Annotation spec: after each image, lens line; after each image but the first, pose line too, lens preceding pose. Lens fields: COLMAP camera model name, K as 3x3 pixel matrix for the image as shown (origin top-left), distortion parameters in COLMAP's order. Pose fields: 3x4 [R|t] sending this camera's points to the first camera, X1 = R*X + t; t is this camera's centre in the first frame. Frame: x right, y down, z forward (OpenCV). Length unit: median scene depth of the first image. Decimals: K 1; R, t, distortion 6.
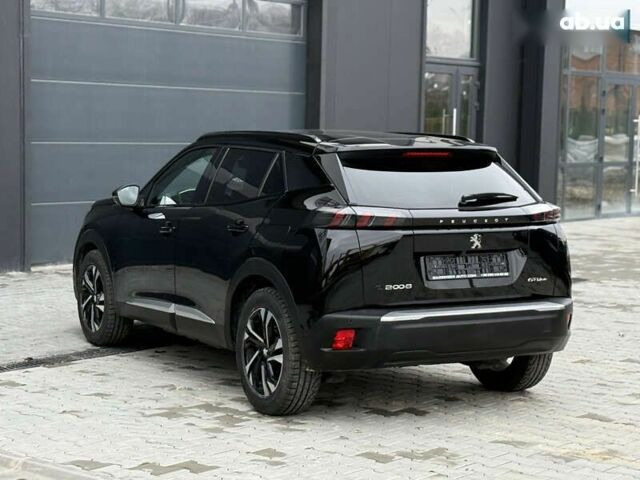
lens RADIAL K [[1325.7, 0, 320.0], [0, 1325.7, 240.0], [0, 0, 1]] dist [0.120315, 0.095423]
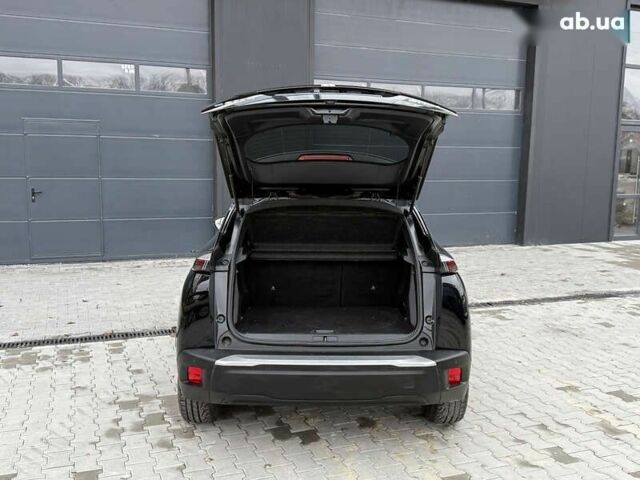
lens RADIAL K [[624.6, 0, 320.0], [0, 624.6, 240.0], [0, 0, 1]] dist [0.160603, -0.342738]
pose [[0.878614, 0.051881, -0.474706, 0.332660], [-0.036906, 0.998485, 0.040816, -0.057876], [0.476104, -0.018342, 0.879198, 0.565745]]
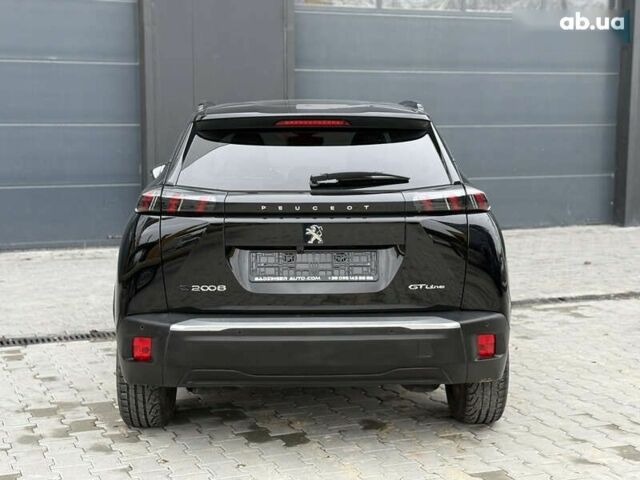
lens RADIAL K [[1056.7, 0, 320.0], [0, 1056.7, 240.0], [0, 0, 1]] dist [0.112501, 0.065365]
pose [[0.884563, 0.035573, -0.465062, 0.399245], [-0.023281, 0.999212, 0.032151, -0.015323], [0.465839, -0.017612, 0.884694, 0.447514]]
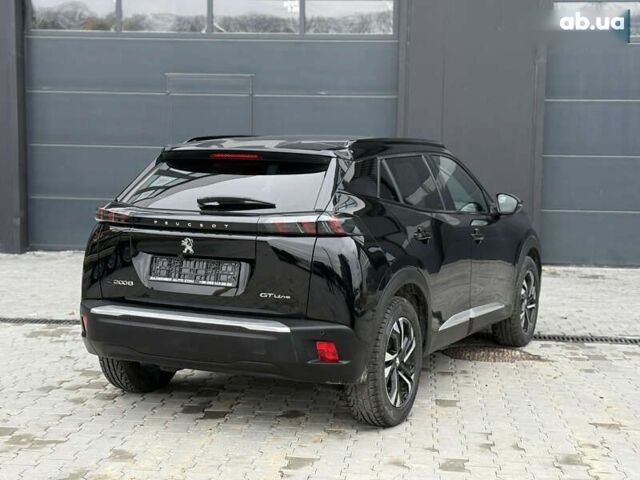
lens RADIAL K [[1056.7, 0, 320.0], [0, 1056.7, 240.0], [0, 0, 1]] dist [0.112501, 0.065365]
pose [[0.571517, 0.072068, -0.817420, 0.784697], [-0.074824, 0.996563, 0.035548, -0.036852], [0.817172, 0.040847, 0.574945, 0.624797]]
